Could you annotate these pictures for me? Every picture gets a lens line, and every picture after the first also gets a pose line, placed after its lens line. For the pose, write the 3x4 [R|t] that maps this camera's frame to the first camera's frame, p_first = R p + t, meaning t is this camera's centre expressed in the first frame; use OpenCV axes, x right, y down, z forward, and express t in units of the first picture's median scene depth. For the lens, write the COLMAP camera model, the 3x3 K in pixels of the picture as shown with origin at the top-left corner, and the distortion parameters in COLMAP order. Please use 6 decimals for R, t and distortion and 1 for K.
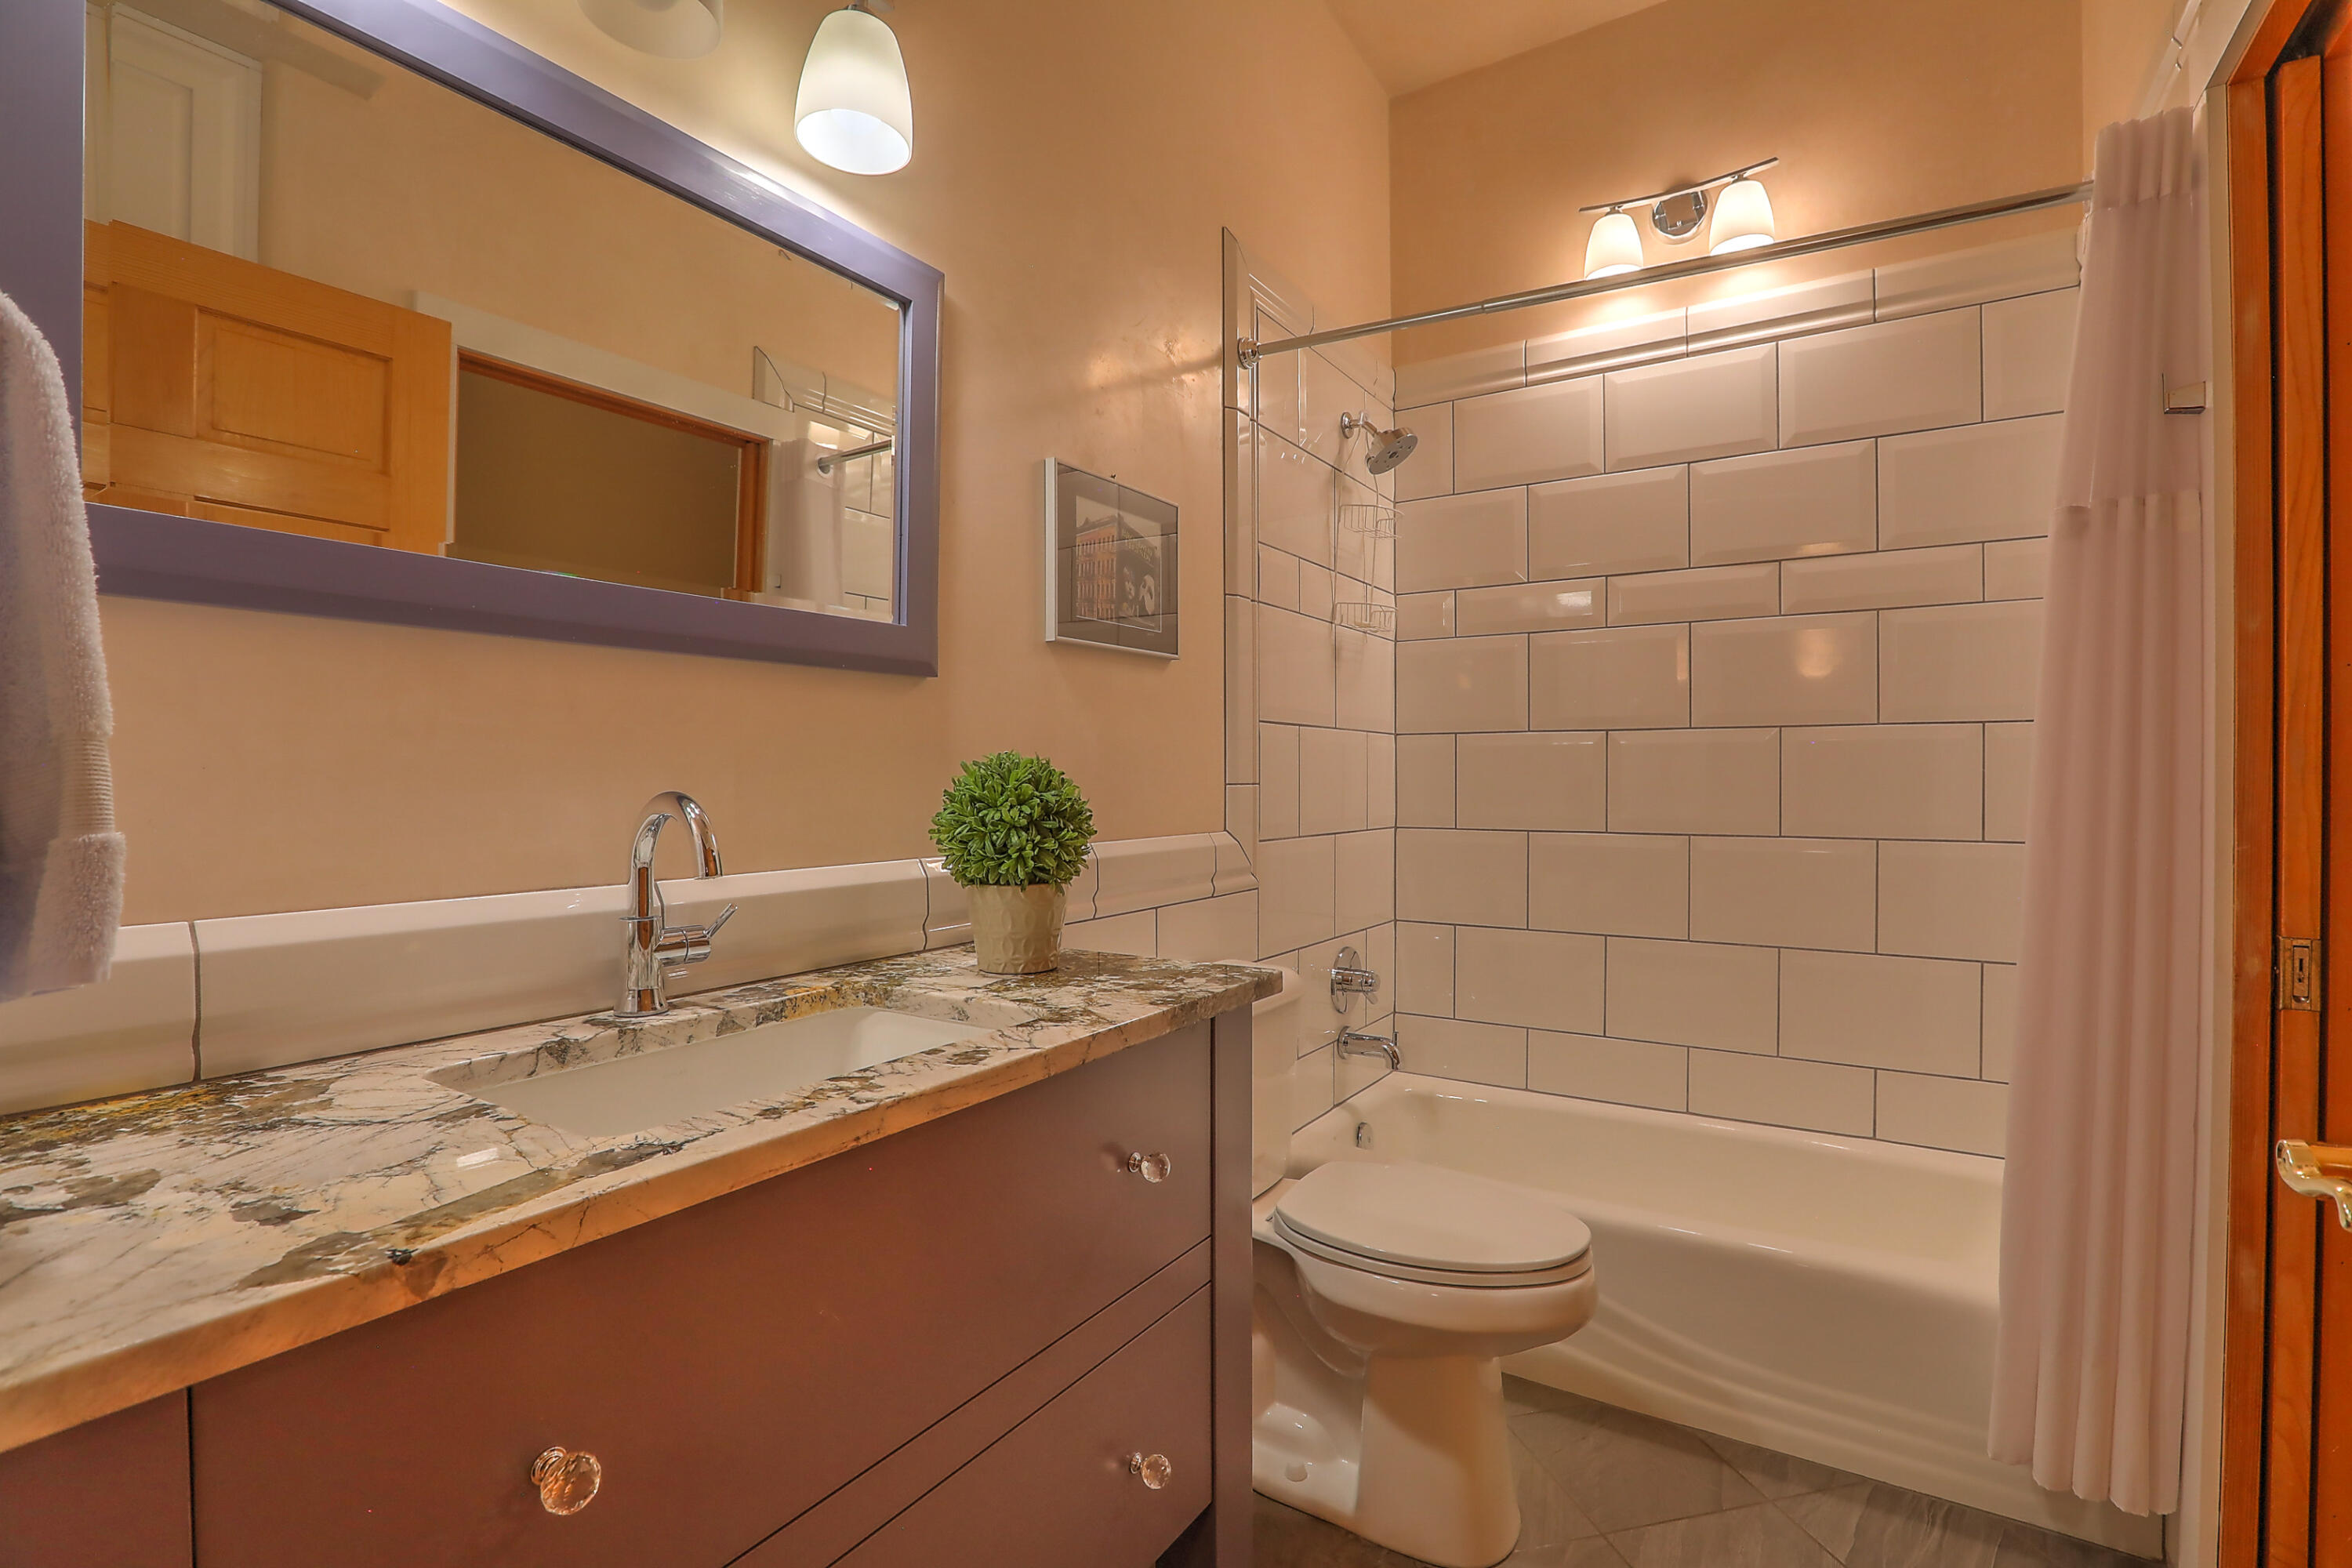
lens RADIAL K [[1036.6, 0, 1176.0], [0, 1036.6, 784.0], [0, 0, 1]] dist [-0.033785, -0.000008]
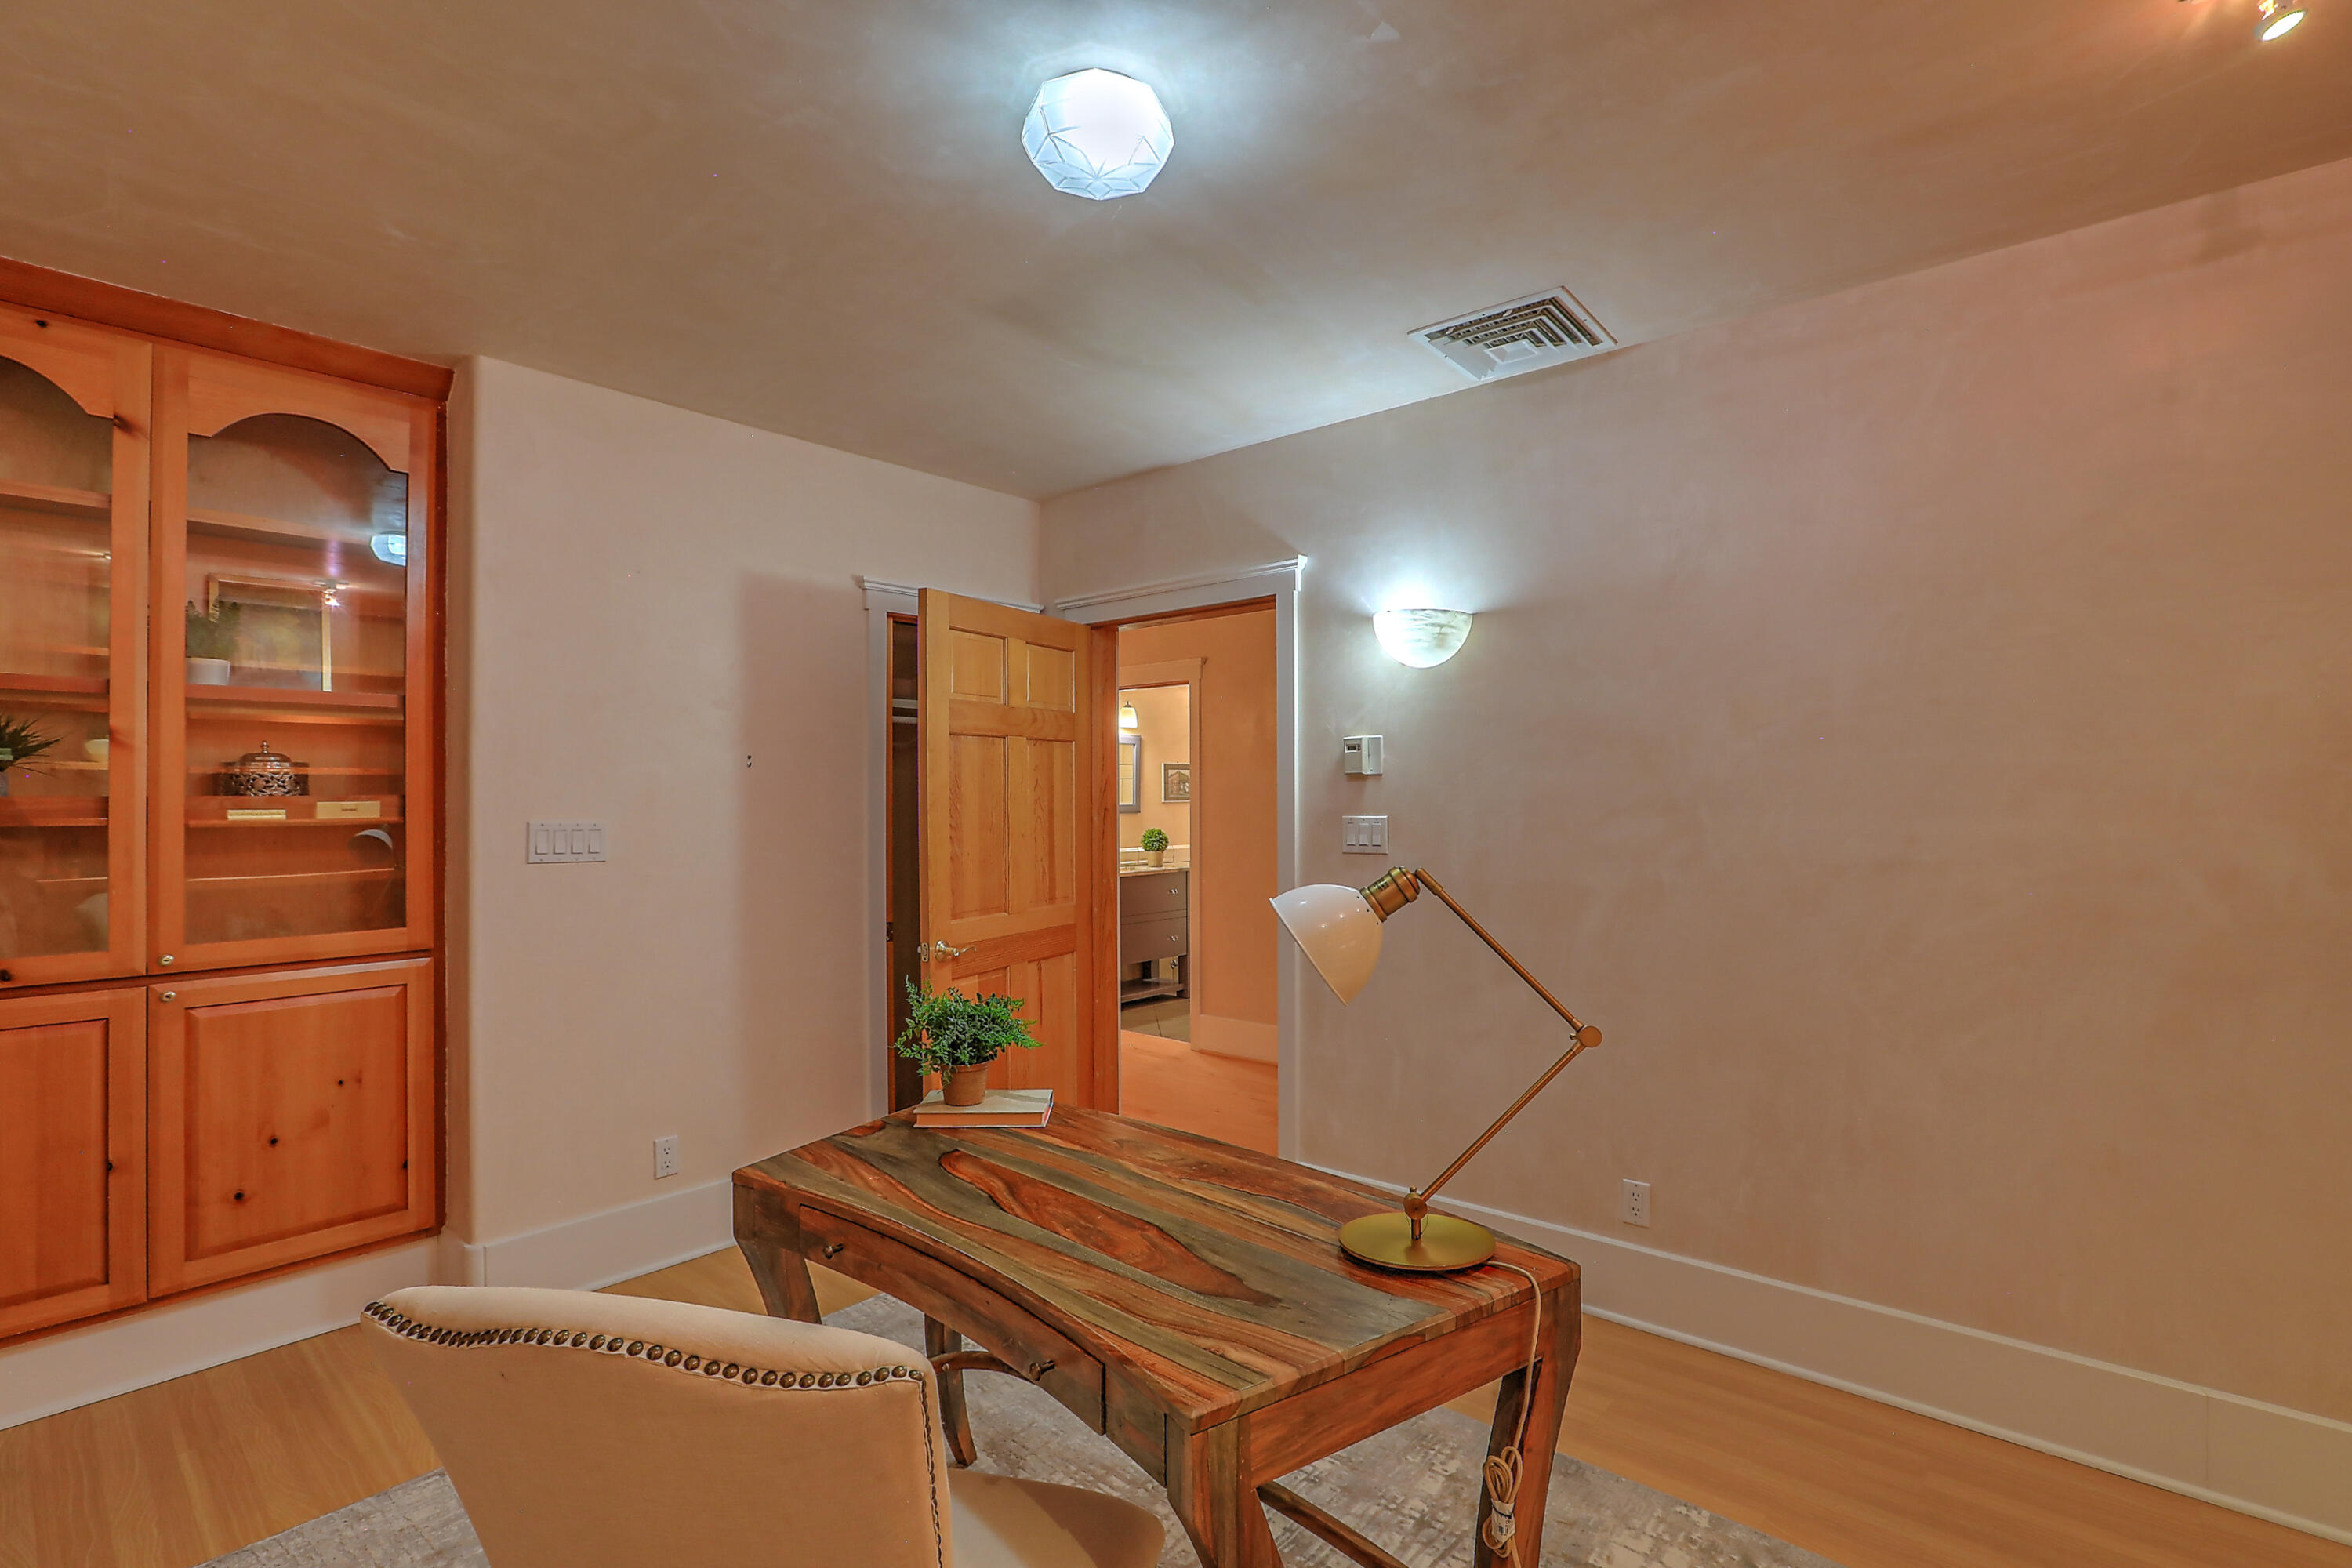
lens RADIAL K [[1036.6, 0, 1176.0], [0, 1036.6, 784.0], [0, 0, 1]] dist [-0.033785, -0.000008]
pose [[0.991425, 0.001460, -0.130667, 0.684666], [-0.003660, 0.999855, -0.016602, -0.177622], [0.130624, 0.016938, 0.991287, -4.515089]]
